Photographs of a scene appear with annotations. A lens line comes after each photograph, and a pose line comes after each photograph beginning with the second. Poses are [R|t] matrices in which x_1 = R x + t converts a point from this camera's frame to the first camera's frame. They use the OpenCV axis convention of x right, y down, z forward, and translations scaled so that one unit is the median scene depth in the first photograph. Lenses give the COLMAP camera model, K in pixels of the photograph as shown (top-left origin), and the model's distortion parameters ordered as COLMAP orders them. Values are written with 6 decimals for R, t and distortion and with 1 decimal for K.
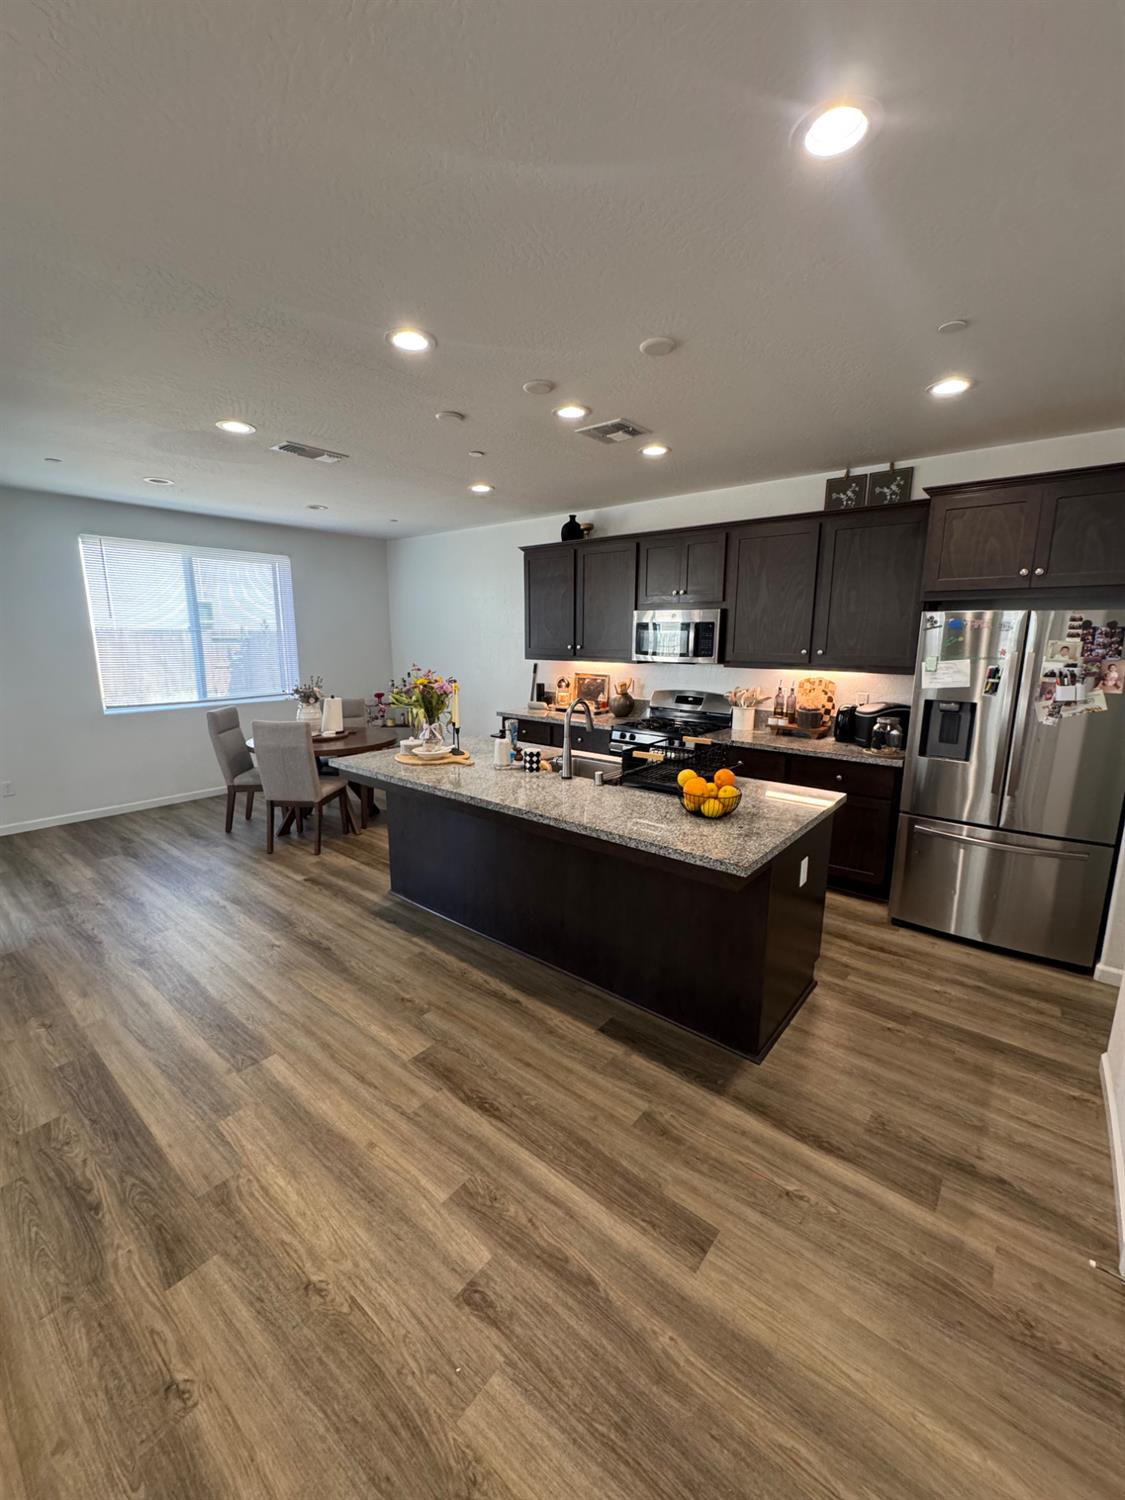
lens RADIAL K [[608.2, 0, 562.5], [0, 608.2, 750.0], [0, 0, 1]] dist [0.027562, 0.000130]
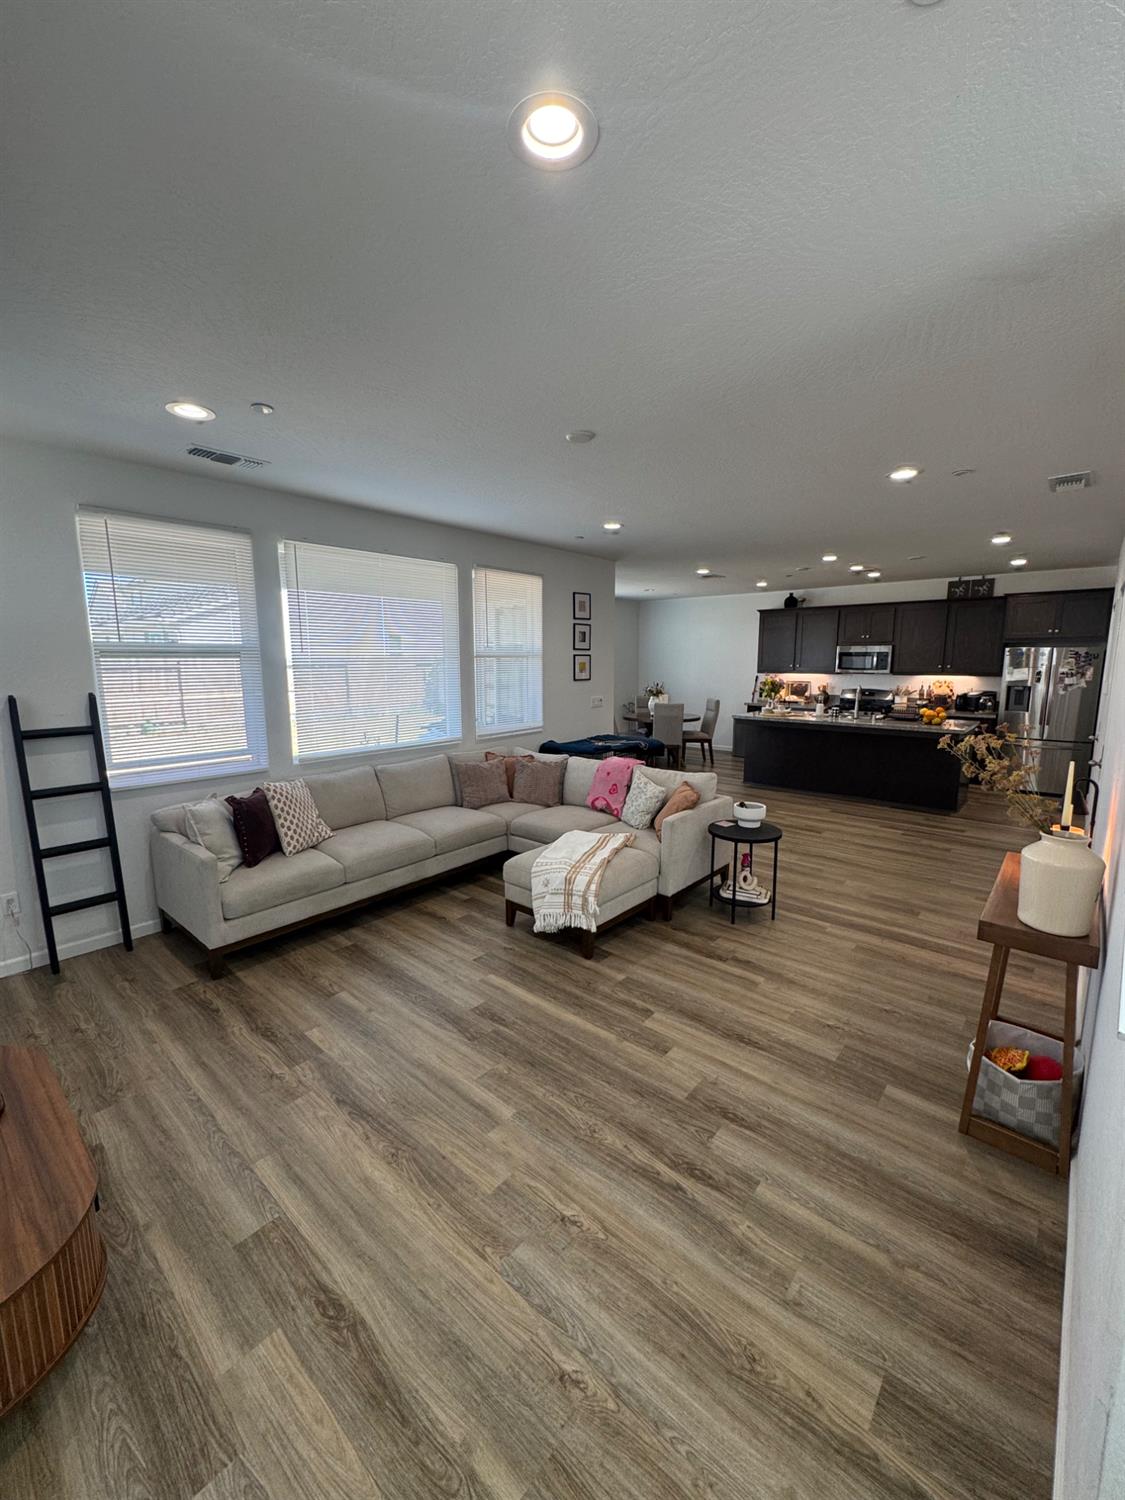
lens RADIAL K [[600.1, 0, 567.5], [0, 600.1, 772.0], [0, 0, 1]] dist [0.025127, 0.000163]
pose [[0.999996, 0.001828, -0.002364, -0.826247], [-0.001849, 0.999956, -0.009142, 0.207761], [0.002348, 0.009147, 0.999955, -1.004424]]
